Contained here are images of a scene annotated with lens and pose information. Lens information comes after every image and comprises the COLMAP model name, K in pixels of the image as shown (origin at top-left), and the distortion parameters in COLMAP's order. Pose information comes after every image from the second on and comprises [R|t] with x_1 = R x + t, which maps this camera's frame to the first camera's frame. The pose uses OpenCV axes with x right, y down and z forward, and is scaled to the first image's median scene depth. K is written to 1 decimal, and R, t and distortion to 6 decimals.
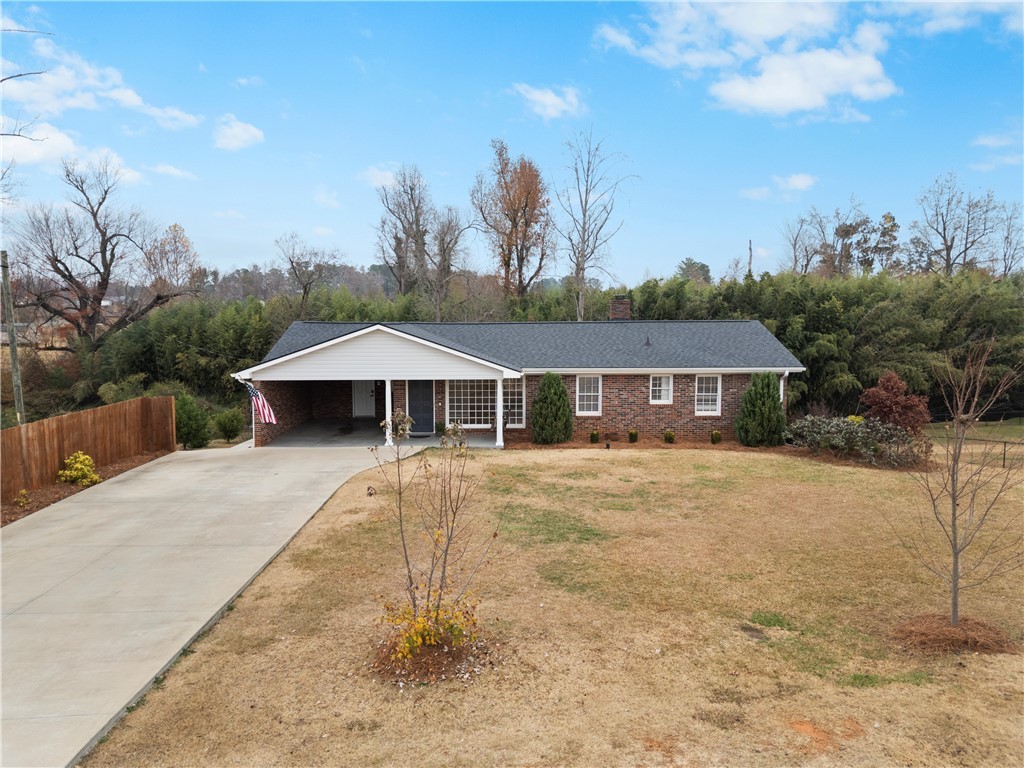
lens RADIAL K [[724.0, 0, 511.1], [0, 724.0, 367.2], [0, 0, 1]] dist [0.108416, -0.131773]
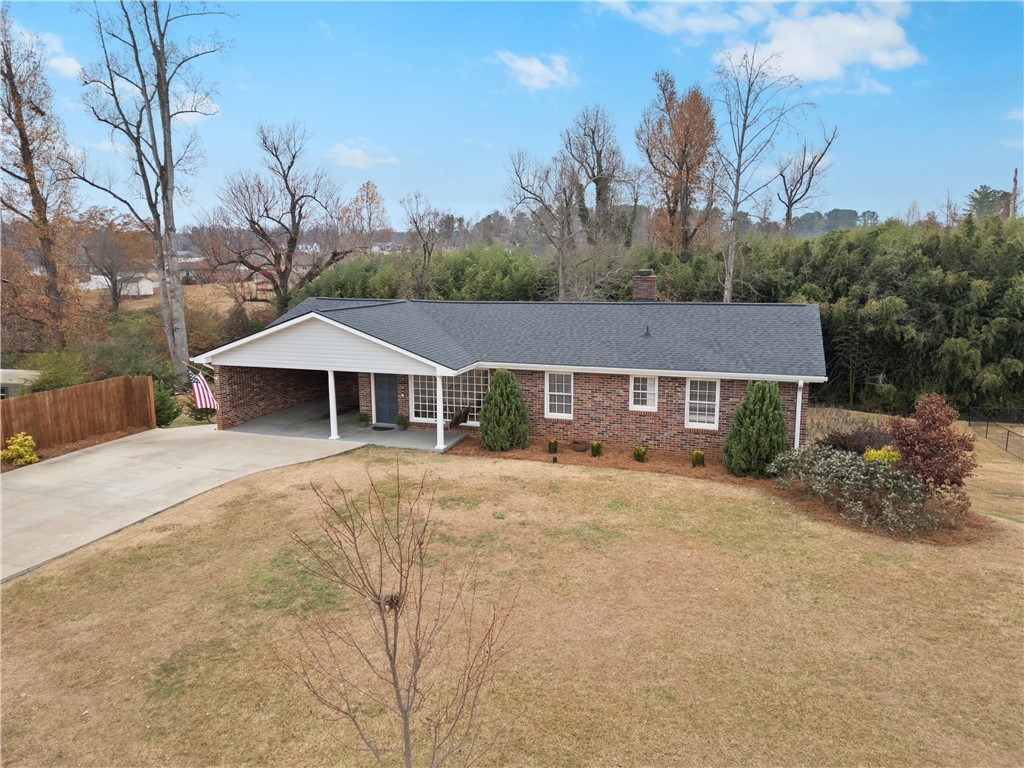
lens RADIAL K [[724.0, 0, 511.1], [0, 724.0, 367.2], [0, 0, 1]] dist [0.108416, -0.131773]
pose [[0.940037, 0.047280, -0.337779, 0.341944], [-0.019350, 0.996143, 0.085583, -0.066578], [0.340522, -0.073915, 0.937327, 0.179256]]
